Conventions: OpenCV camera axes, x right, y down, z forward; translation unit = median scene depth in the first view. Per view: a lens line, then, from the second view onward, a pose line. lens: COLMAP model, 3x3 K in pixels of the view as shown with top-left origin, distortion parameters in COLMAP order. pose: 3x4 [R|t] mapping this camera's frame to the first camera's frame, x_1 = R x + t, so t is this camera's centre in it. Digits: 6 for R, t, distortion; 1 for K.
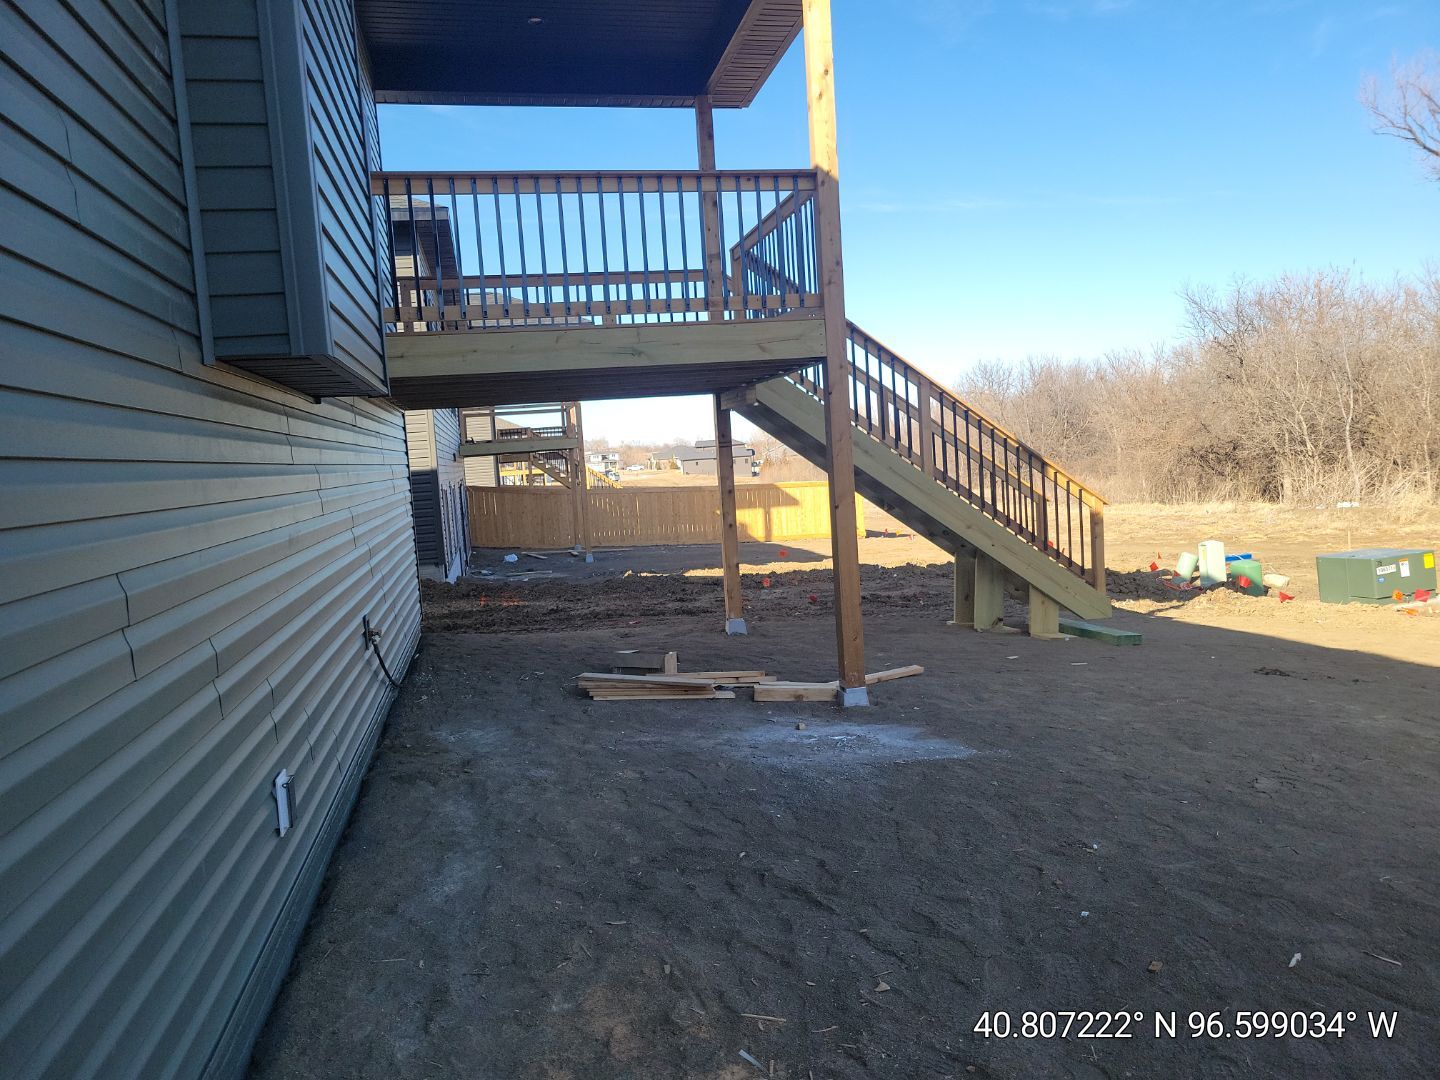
lens RADIAL K [[1072.6, 0, 732.2], [0, 1072.6, 544.1], [0, 0, 1]] dist [0.062049, -0.047981]
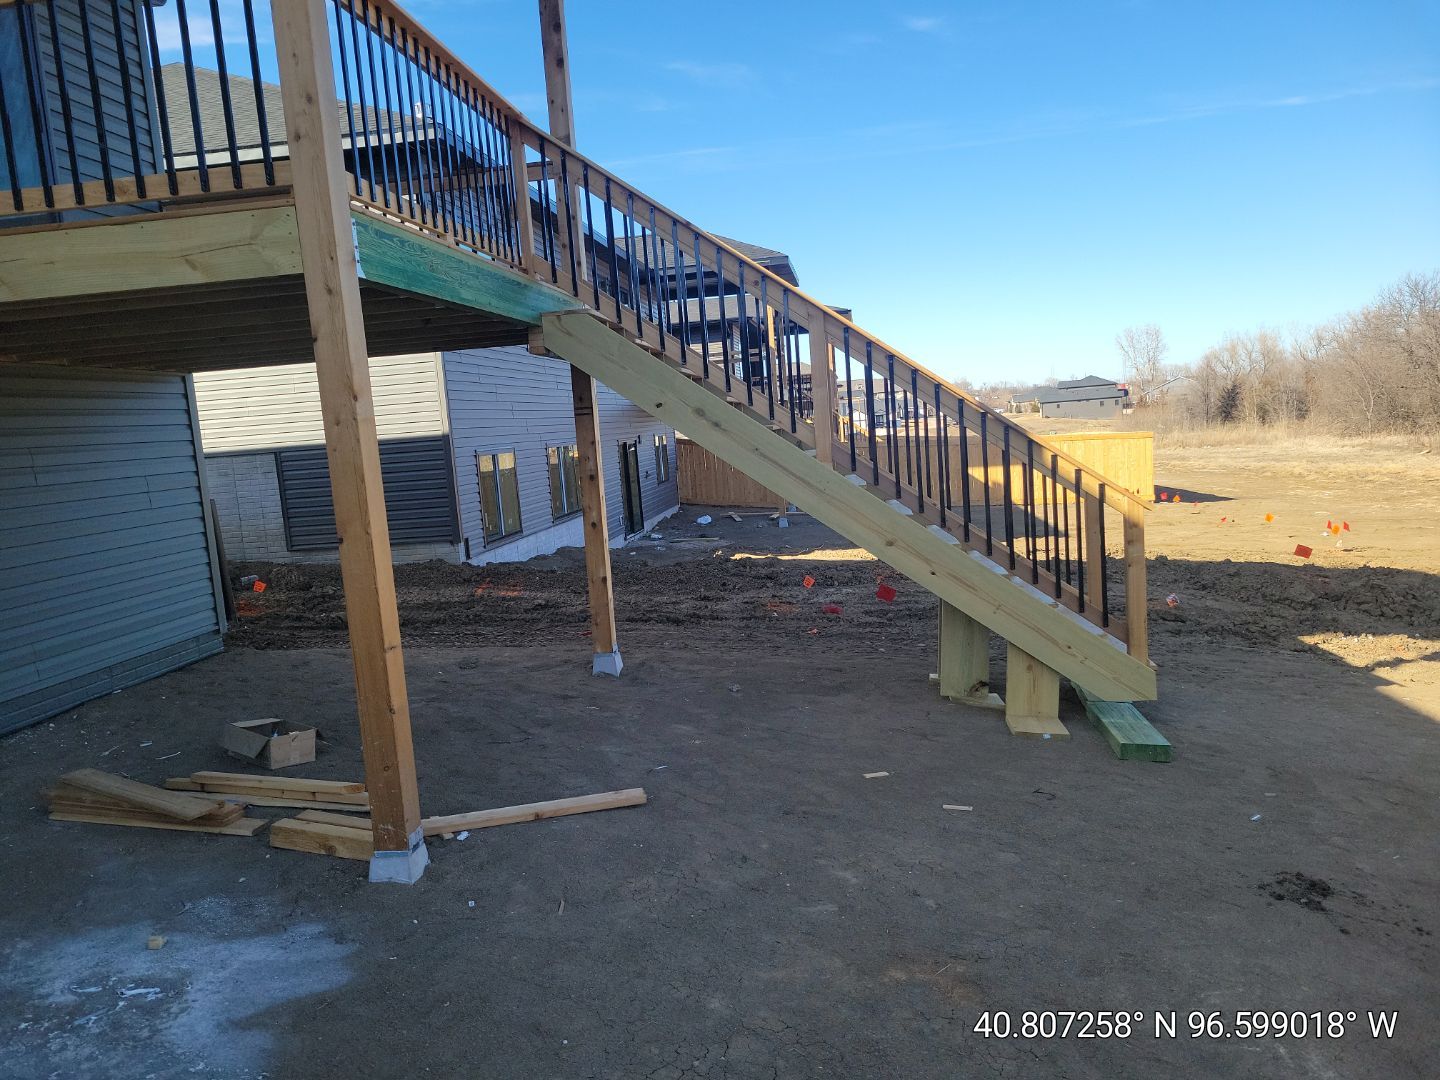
lens RADIAL K [[1072.6, 0, 708.9], [0, 1072.6, 542.1], [0, 0, 1]] dist [0.062049, -0.047981]
pose [[0.936836, 0.037136, -0.347792, 0.338206], [-0.019708, 0.998373, 0.053514, -0.047975], [0.349214, -0.043279, 0.936043, 0.374380]]
